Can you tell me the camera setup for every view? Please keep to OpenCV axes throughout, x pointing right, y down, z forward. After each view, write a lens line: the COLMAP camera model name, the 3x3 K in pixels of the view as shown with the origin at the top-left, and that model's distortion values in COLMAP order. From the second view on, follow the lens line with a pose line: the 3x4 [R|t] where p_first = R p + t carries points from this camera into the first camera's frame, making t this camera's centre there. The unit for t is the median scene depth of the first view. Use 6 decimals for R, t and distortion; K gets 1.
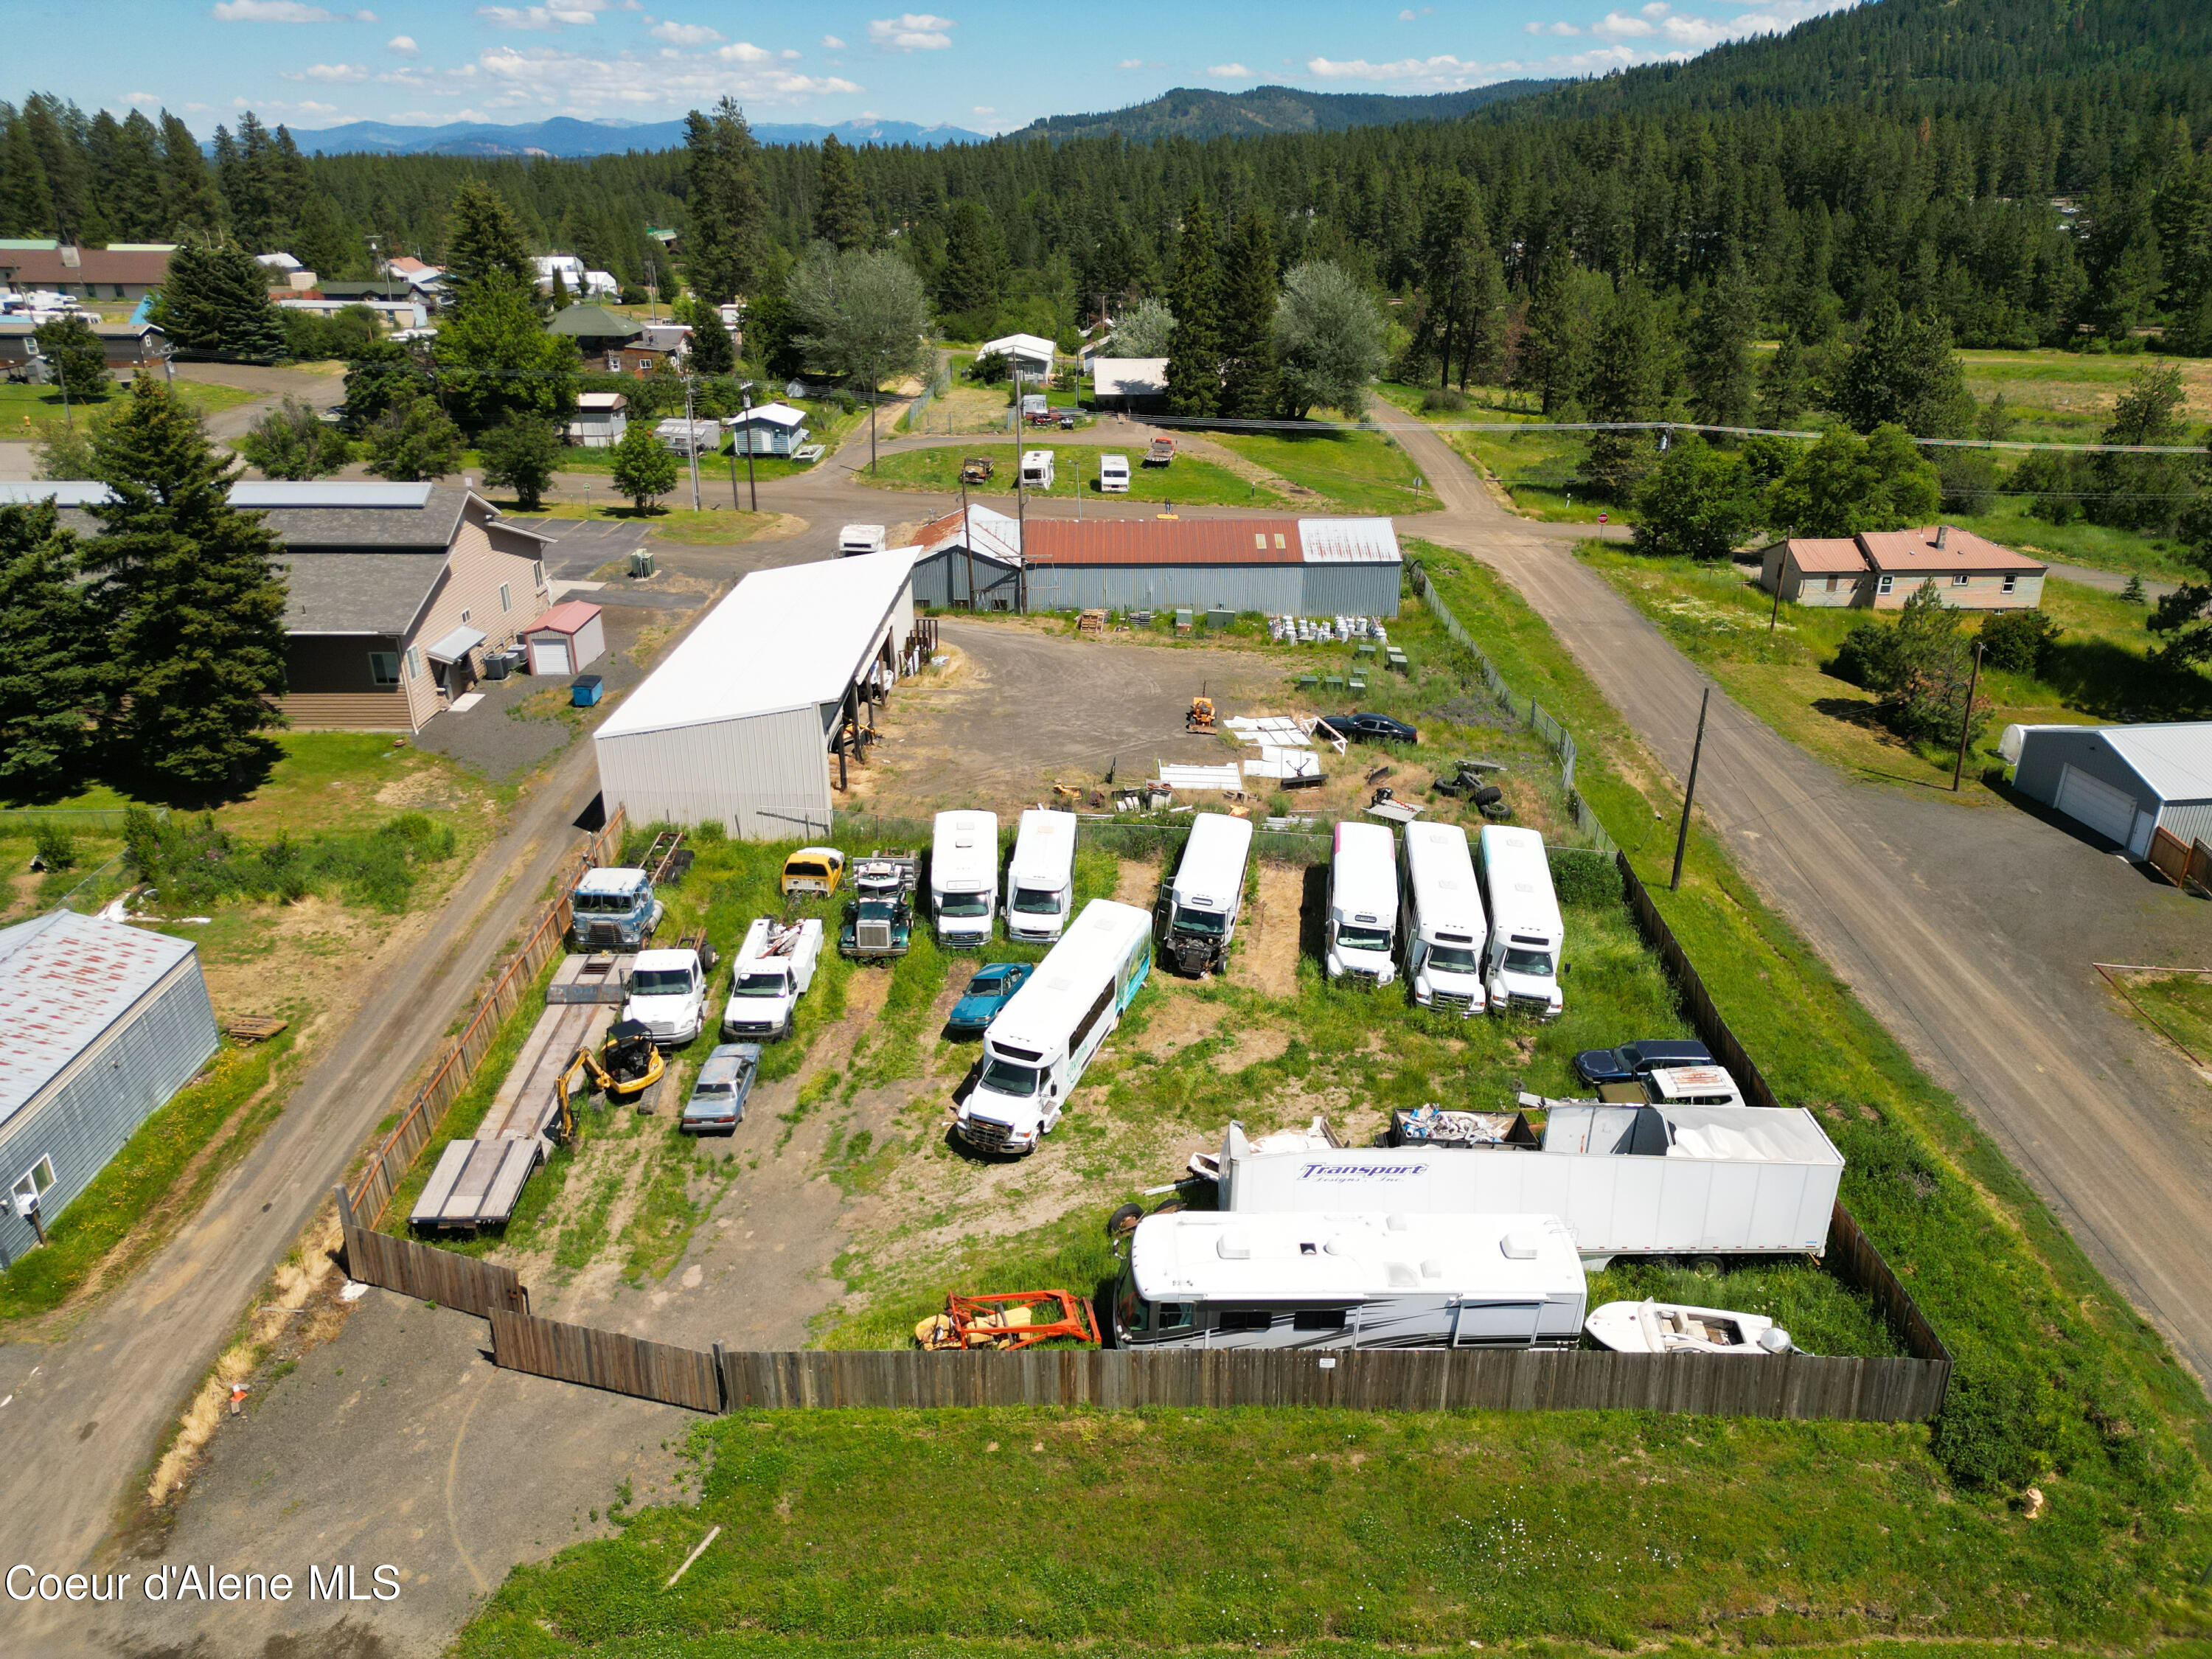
lens RADIAL K [[1537.4, 0, 1106.0], [0, 1537.4, 829.5], [0, 0, 1]] dist [0.071219, -0.061535]
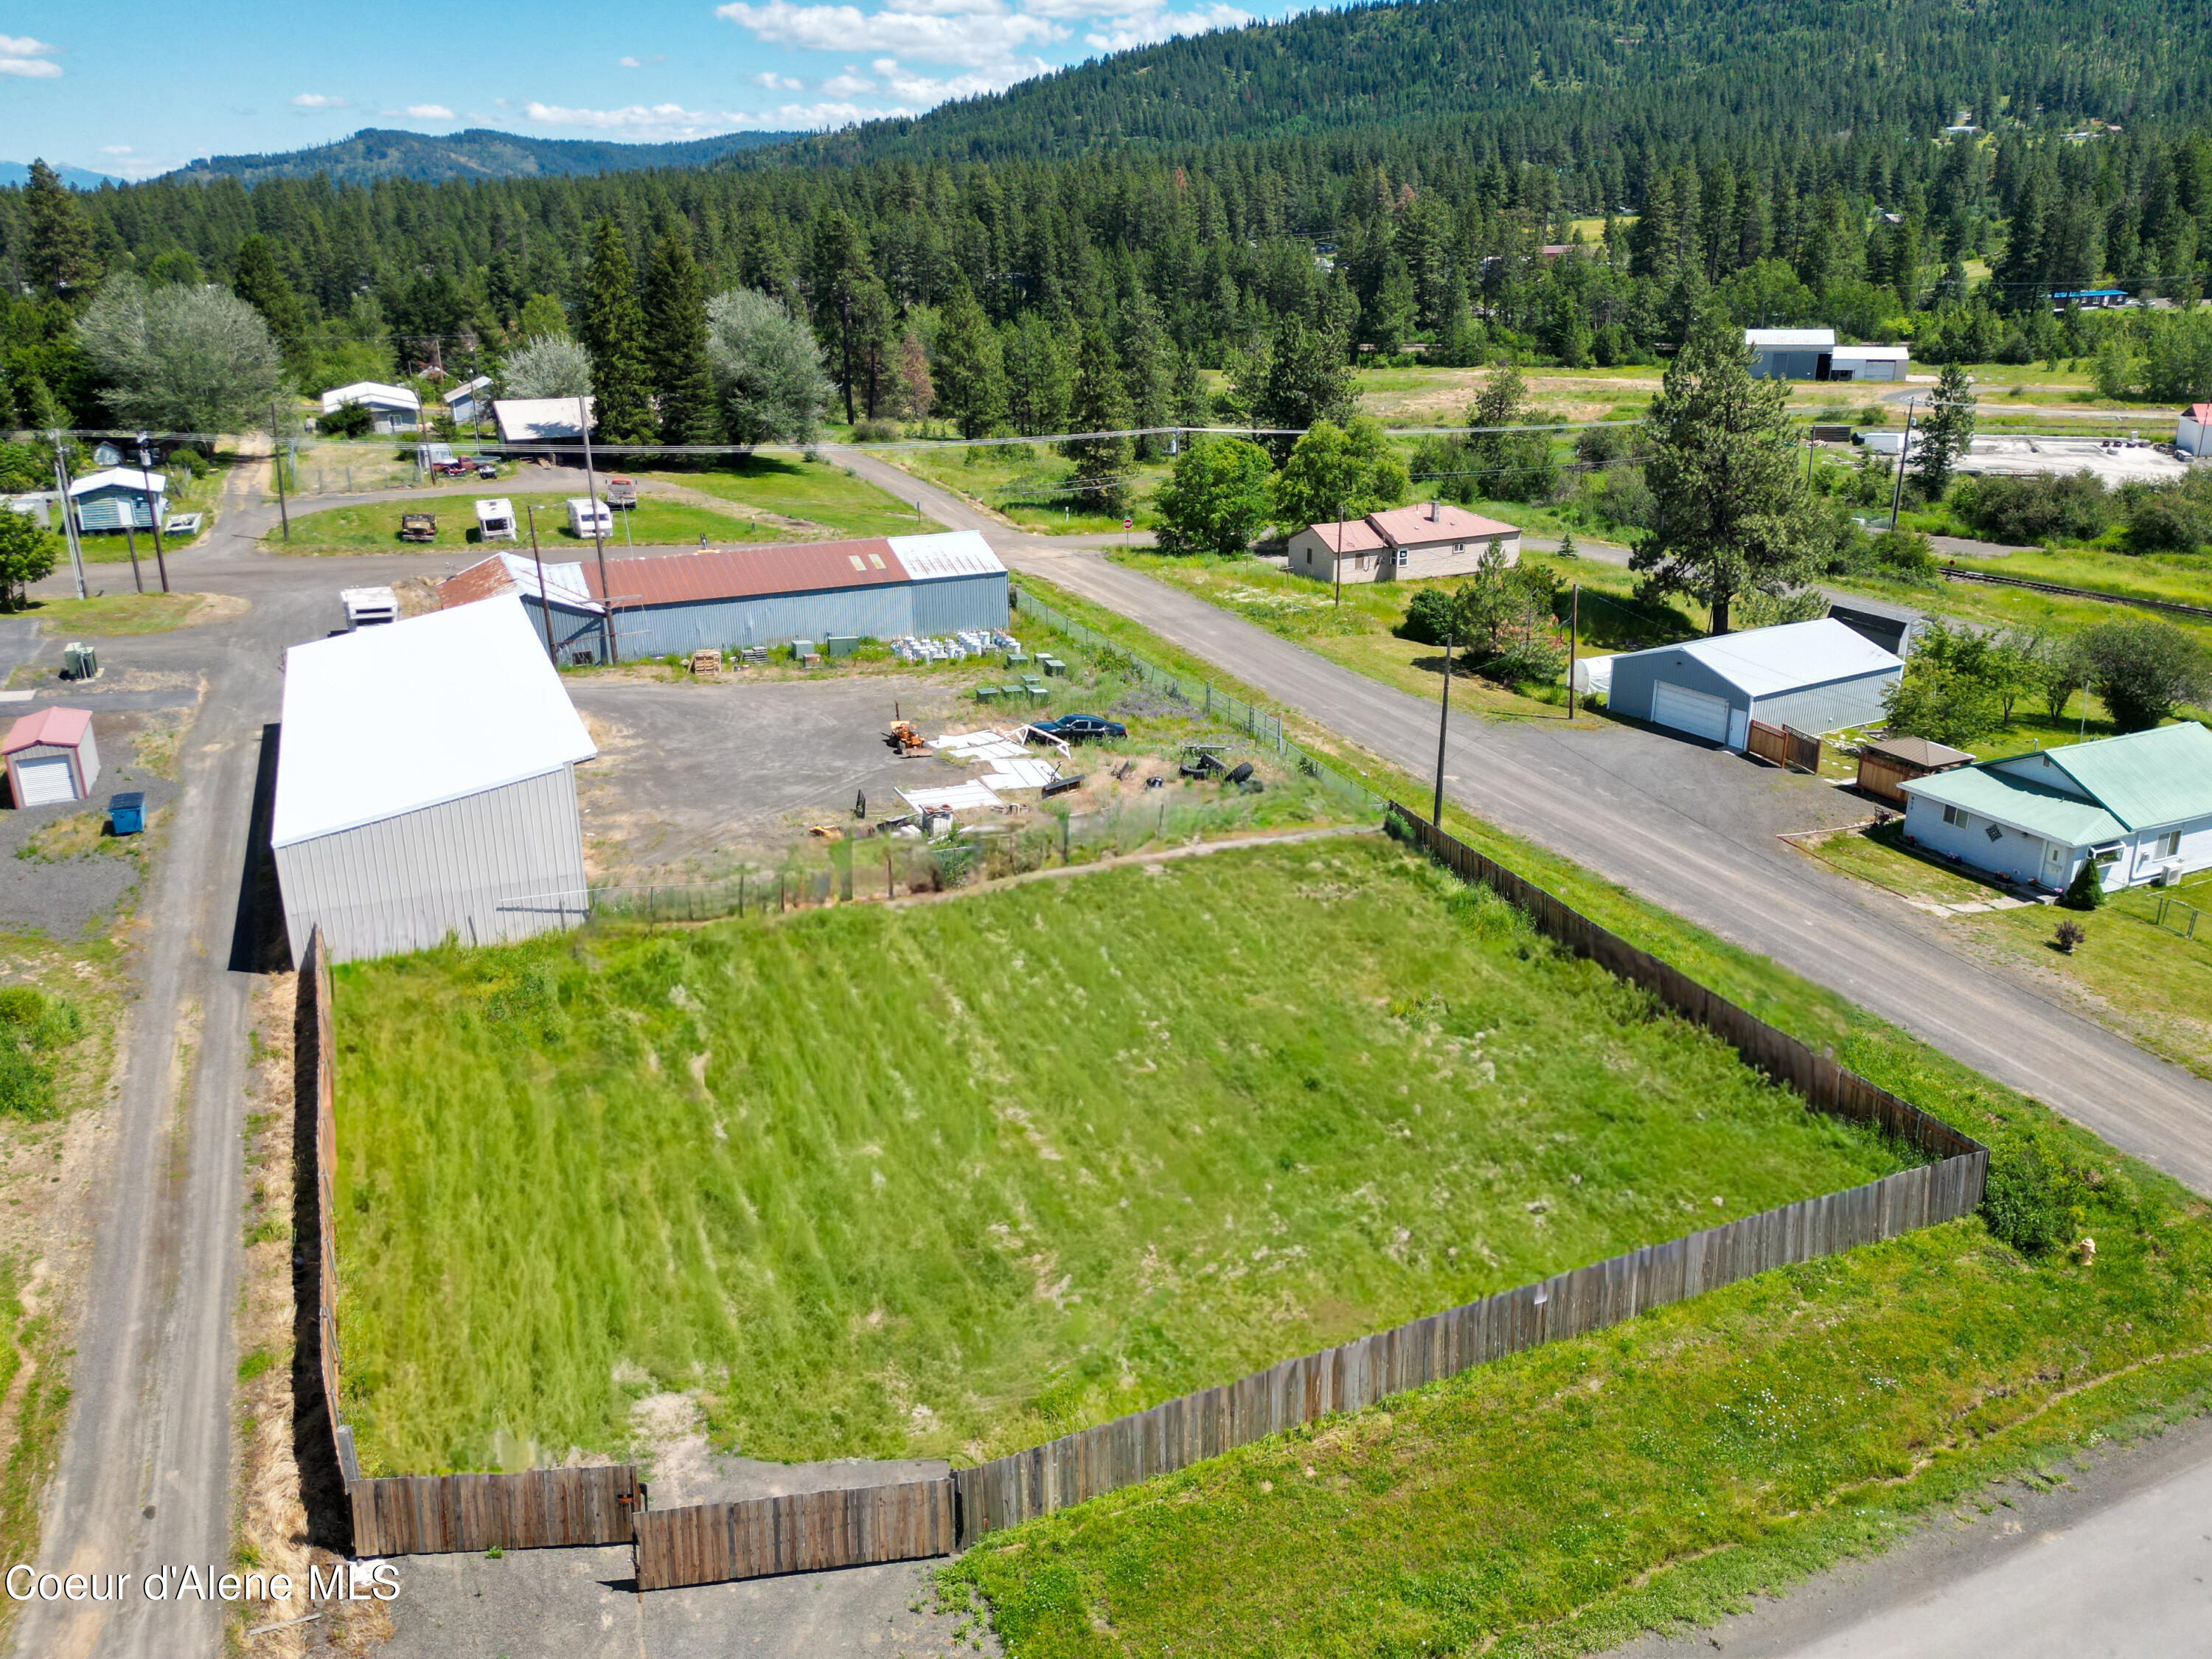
lens RADIAL K [[1660.2, 0, 1103.6], [0, 1660.2, 756.8], [0, 0, 1]] dist [0.080955, -0.078657]
pose [[0.908162, -0.134179, 0.396532, -0.165761], [0.169687, 0.983923, -0.055685, 0.008213], [-0.382686, 0.117858, 0.916330, 0.035702]]
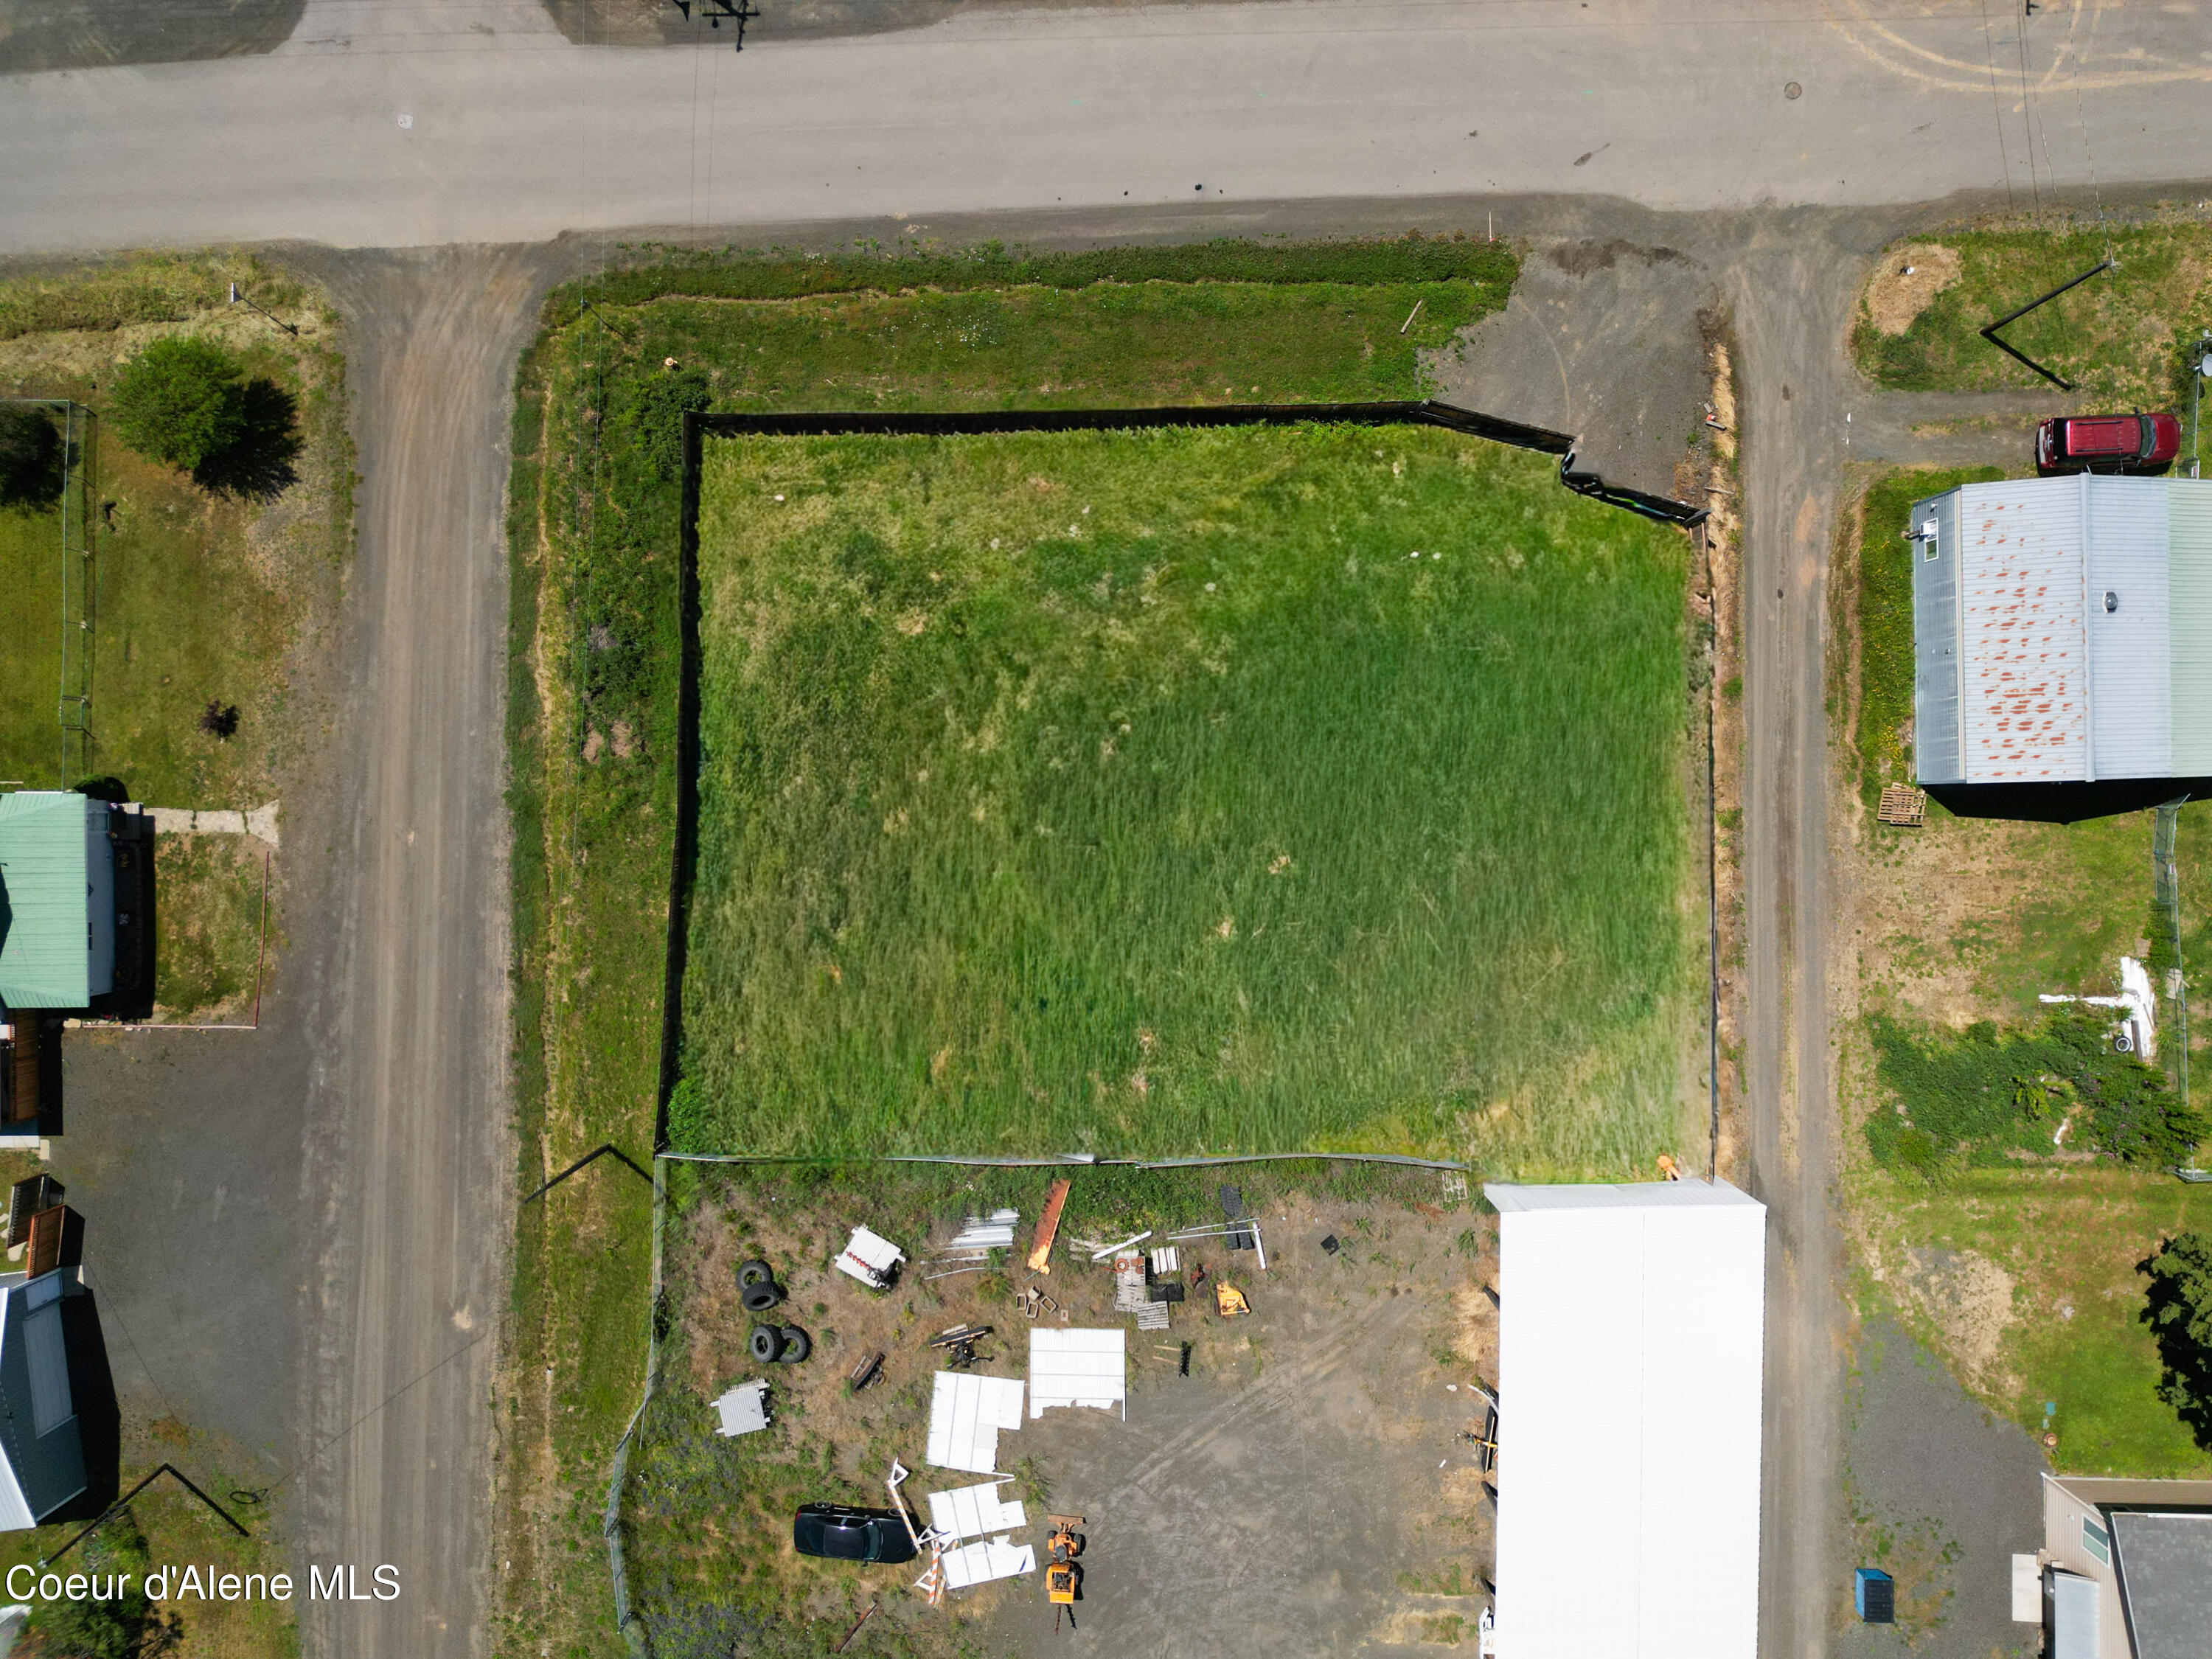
lens RADIAL K [[1537.4, 0, 1106.0], [0, 1537.4, 829.5], [0, 0, 1]] dist [0.071219, -0.061535]
pose [[-0.999995, -0.001551, 0.002634, 0.029974], [0.003039, -0.412630, 0.910894, -0.469083], [-0.000326, 0.910897, 0.412633, 0.252314]]
